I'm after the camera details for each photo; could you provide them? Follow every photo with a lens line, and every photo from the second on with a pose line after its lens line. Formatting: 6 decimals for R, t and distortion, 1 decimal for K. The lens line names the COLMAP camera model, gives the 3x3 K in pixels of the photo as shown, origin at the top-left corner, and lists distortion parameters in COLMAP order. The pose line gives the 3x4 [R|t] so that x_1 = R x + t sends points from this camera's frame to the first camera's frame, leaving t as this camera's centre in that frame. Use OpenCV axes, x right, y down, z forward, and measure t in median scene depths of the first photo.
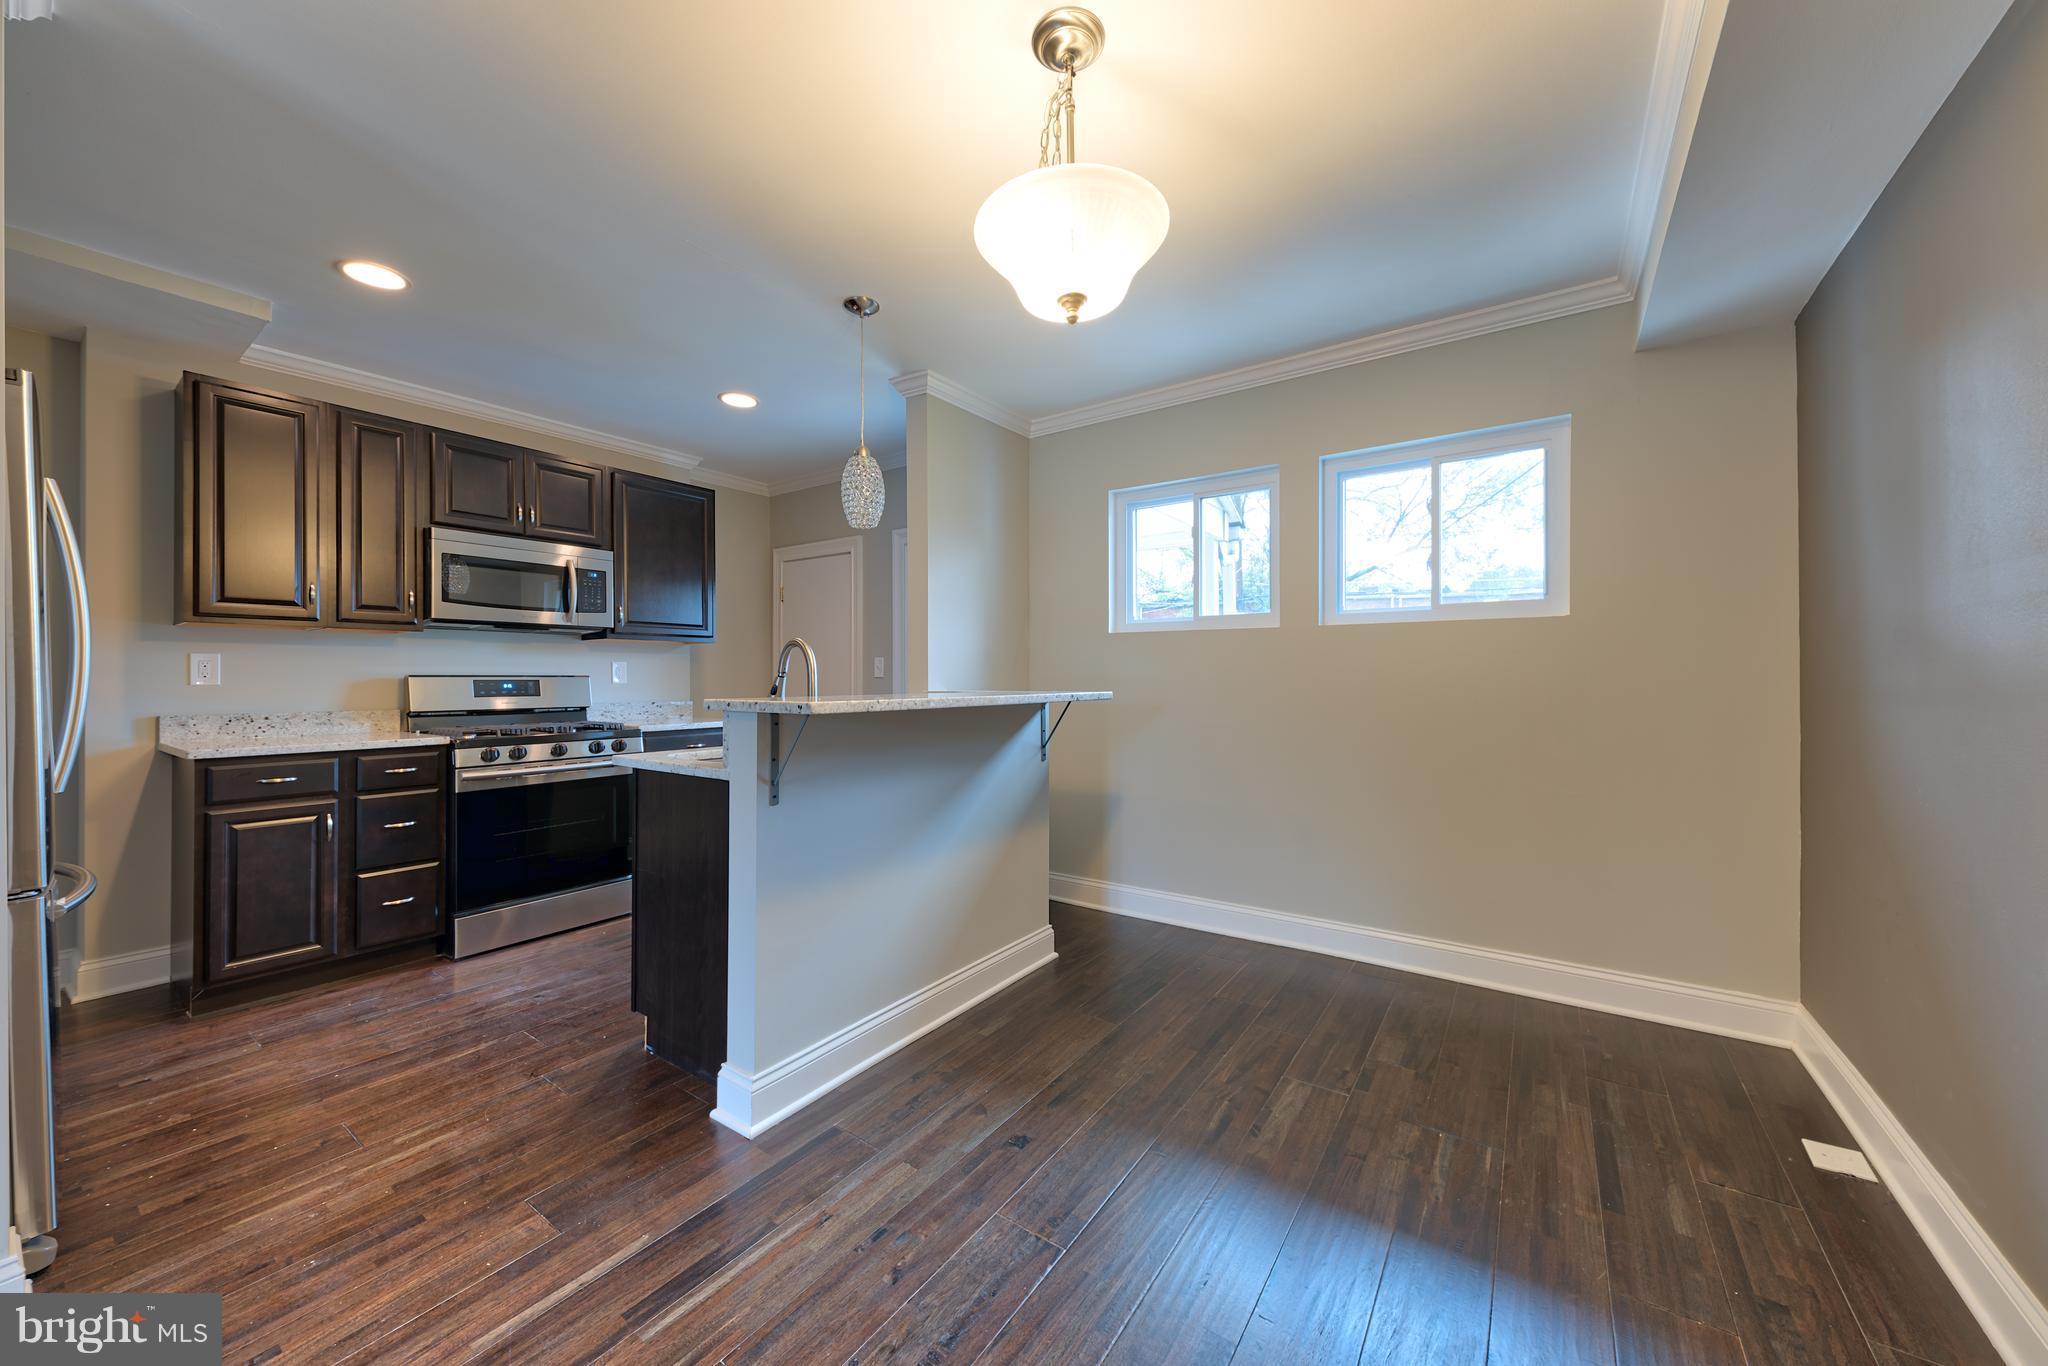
lens RADIAL K [[716.8, 0, 1037.5], [0, 716.8, 673.9], [0, 0, 1]] dist [0.000661, -0.000067]
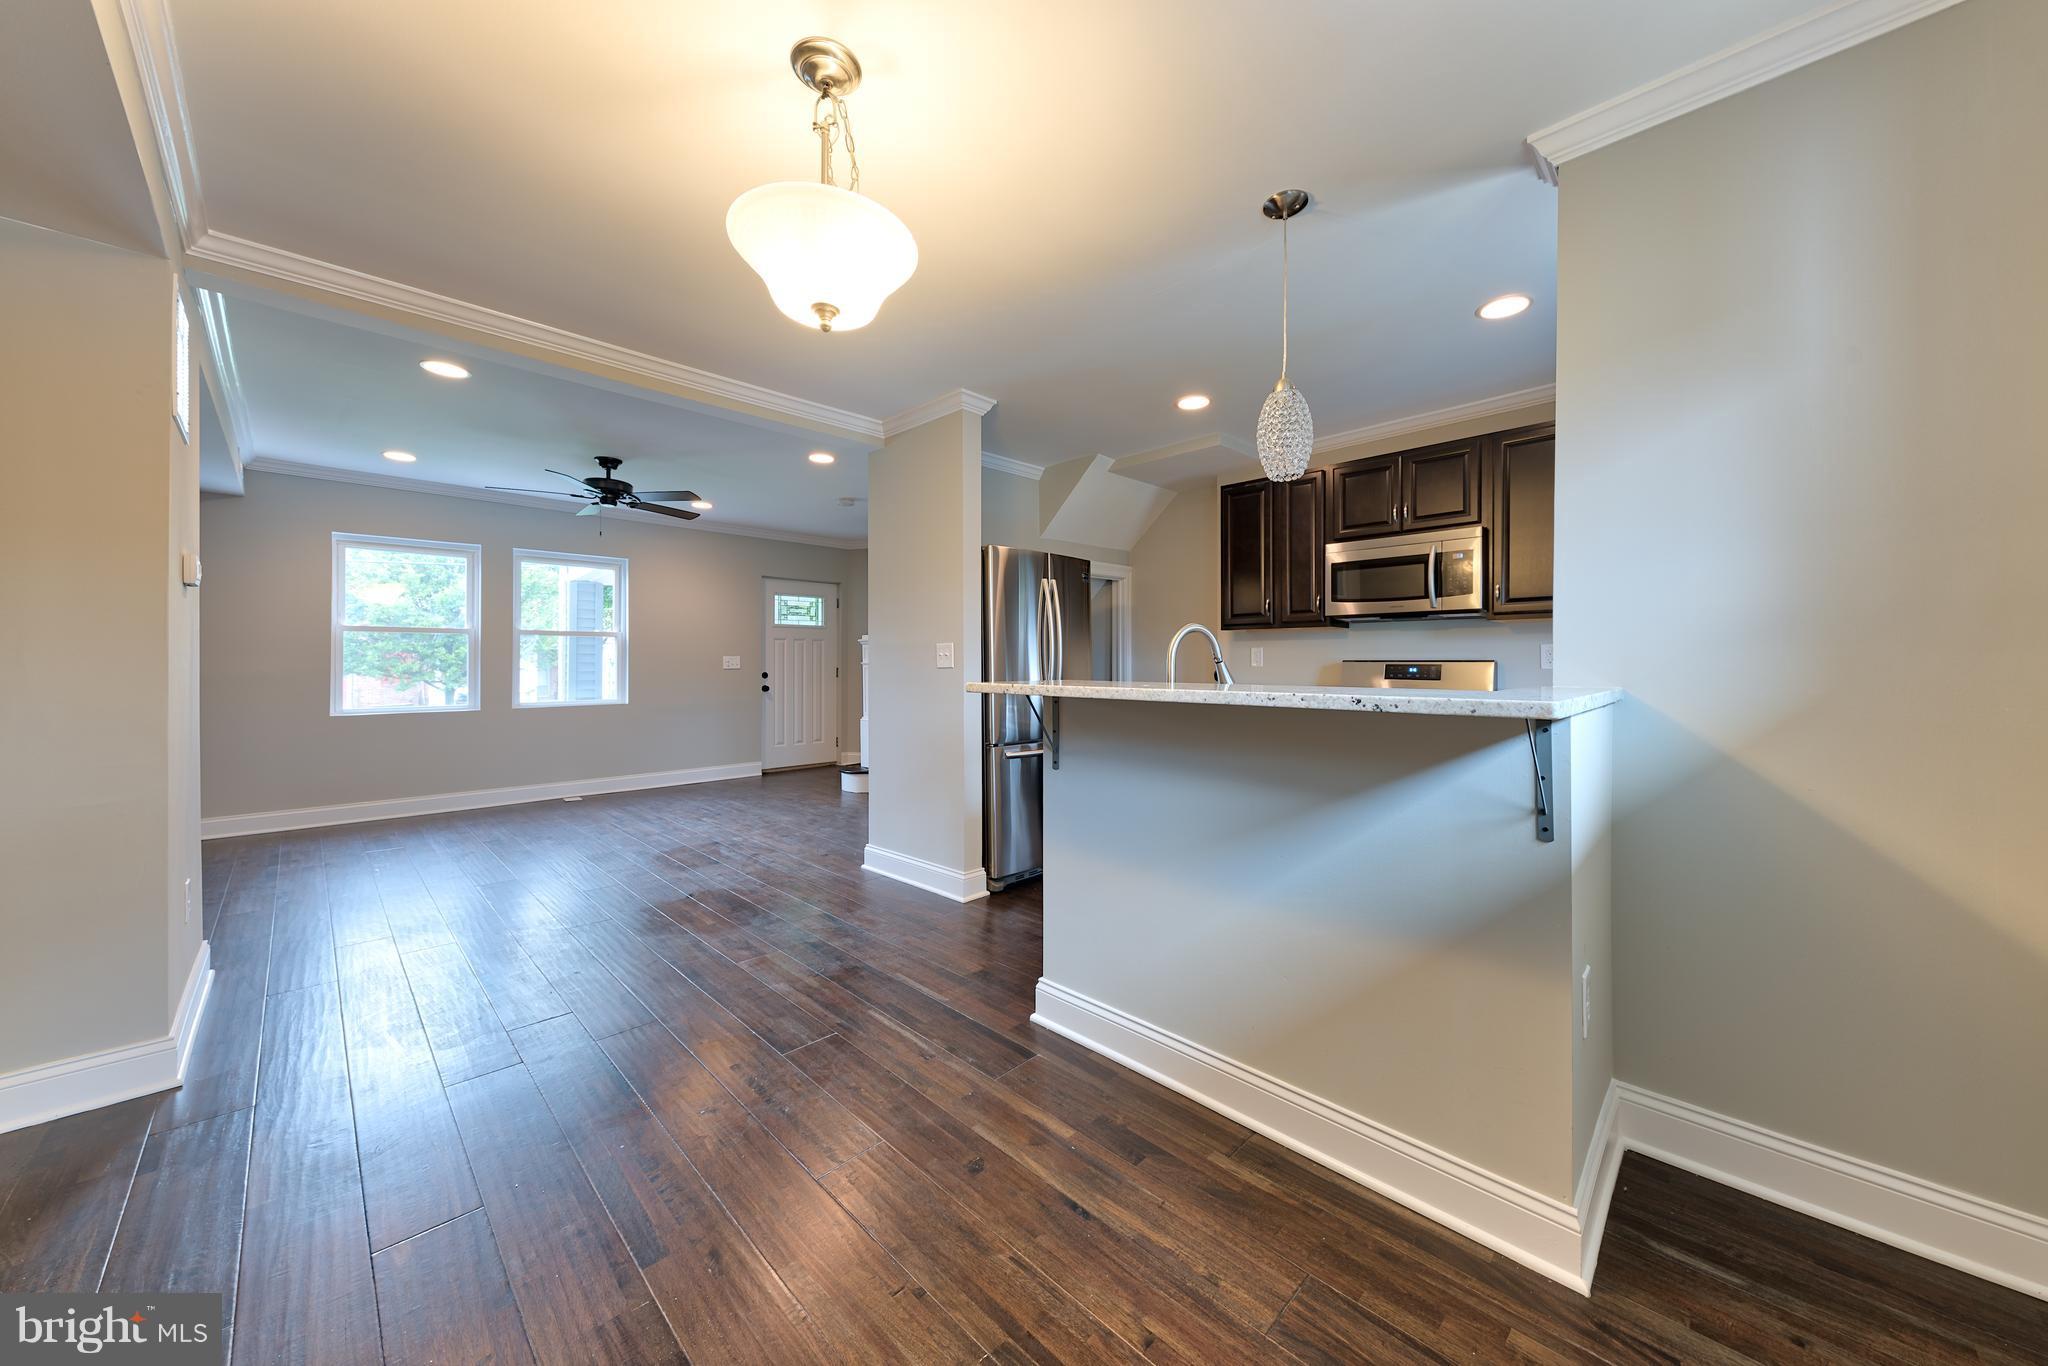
lens RADIAL K [[706.9, 0, 1036.3], [0, 706.9, 662.1], [0, 0, 1]] dist [0.001399, 0.000049]
pose [[-0.165282, 0.001828, -0.986245, 0.524849], [0.004885, 0.999988, 0.001034, 0.001056], [0.986234, -0.004647, -0.165288, 0.750809]]
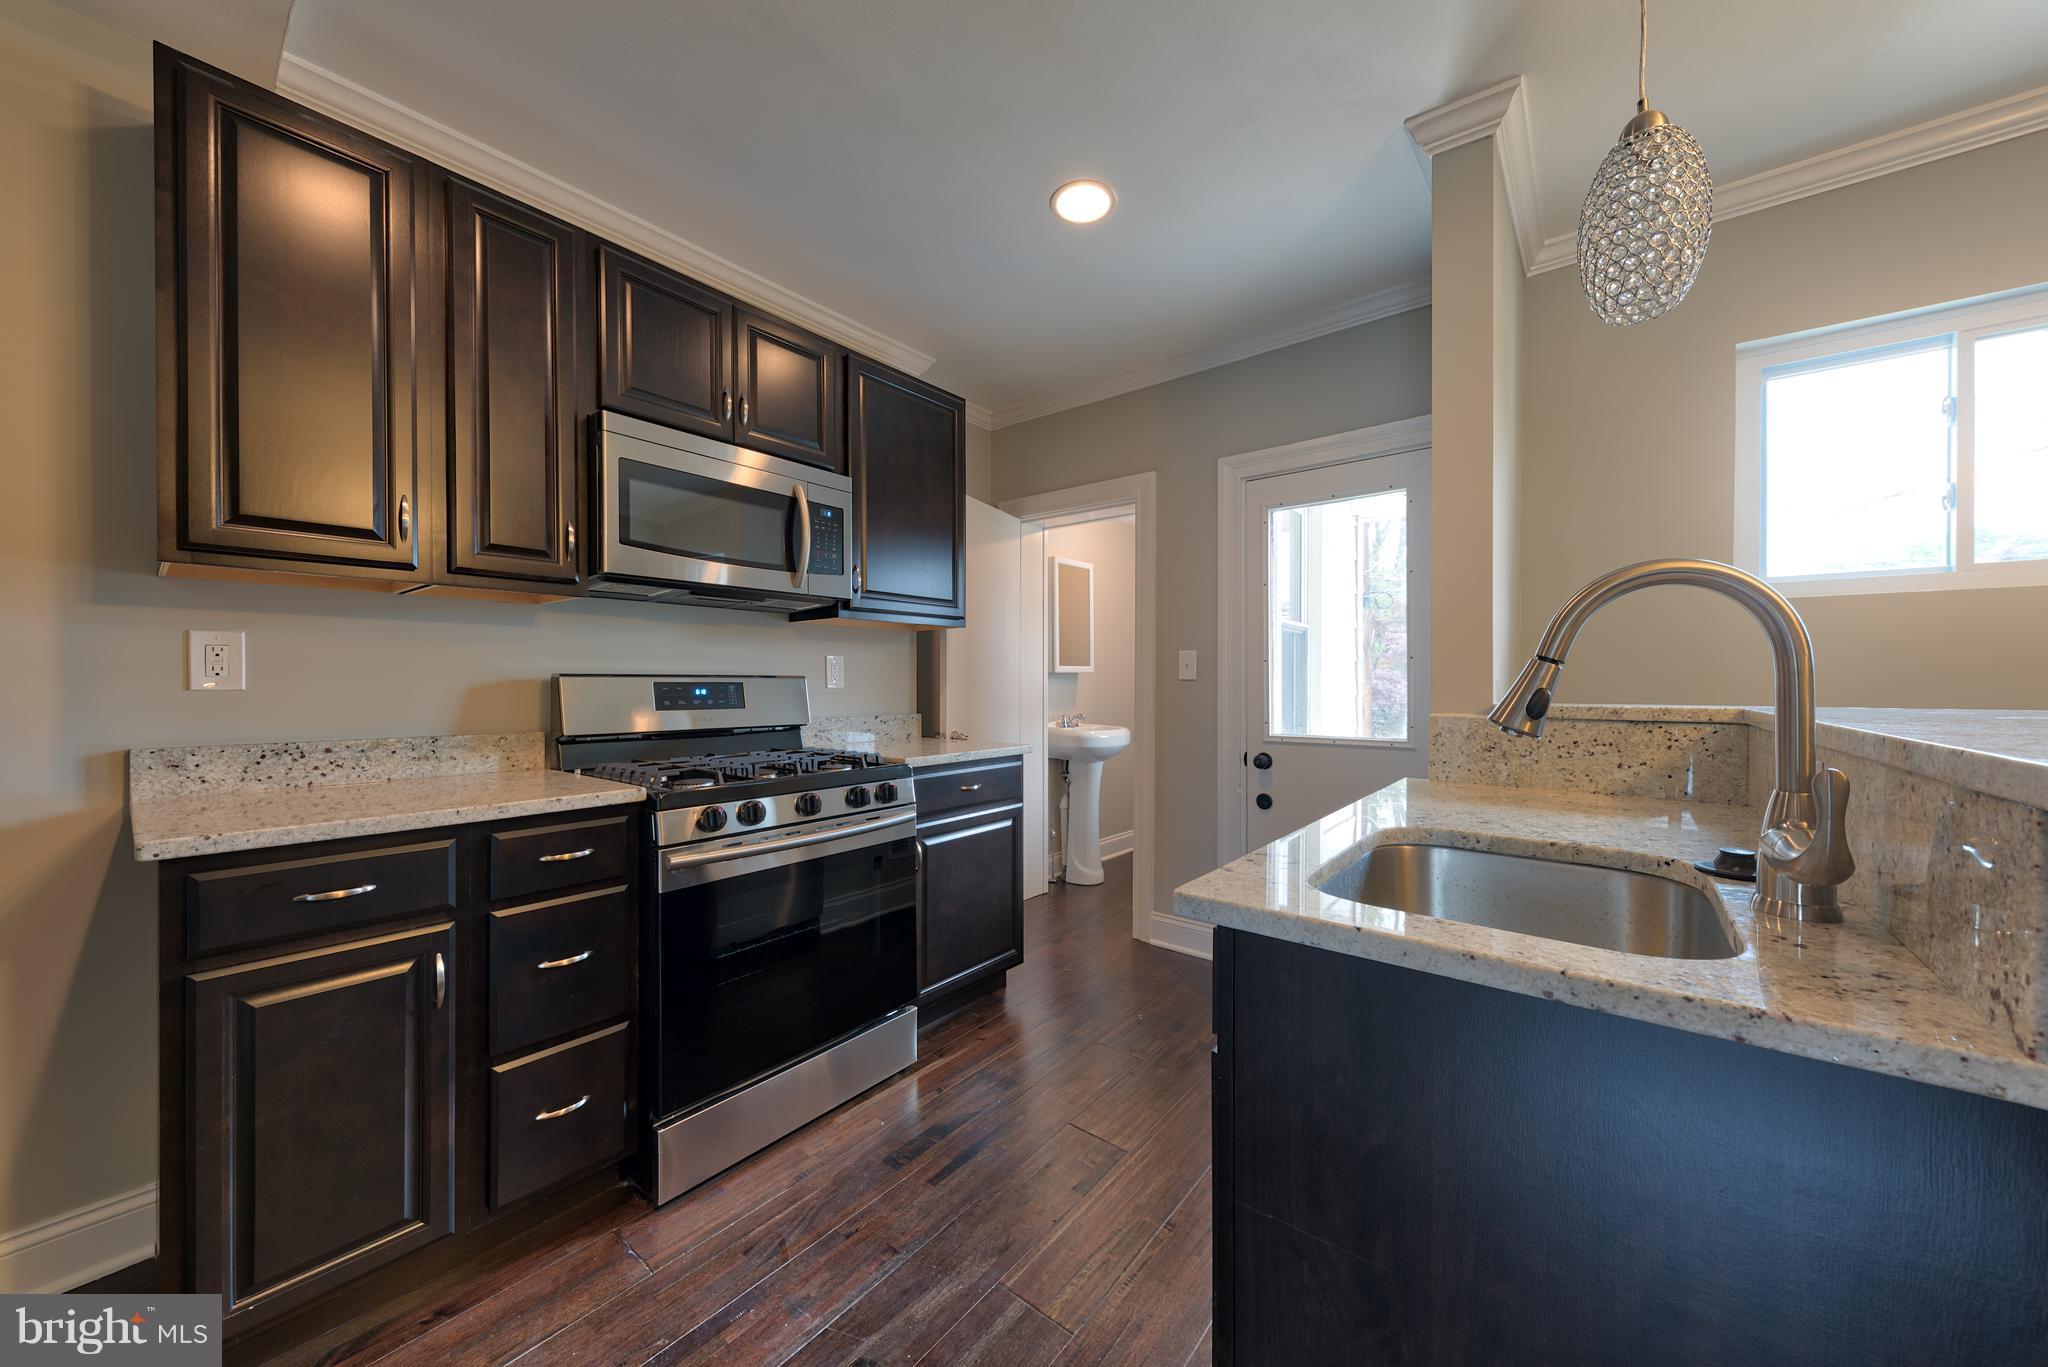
lens RADIAL K [[708.9, 0, 1024.0], [0, 708.9, 683.5], [0, 0, 1]] dist [0.002851, -0.000001]
pose [[0.997281, 0.002764, -0.073647, -0.512237], [-0.002133, 0.999960, 0.008638, 0.004694], [0.073668, -0.008457, 0.997247, 0.505472]]
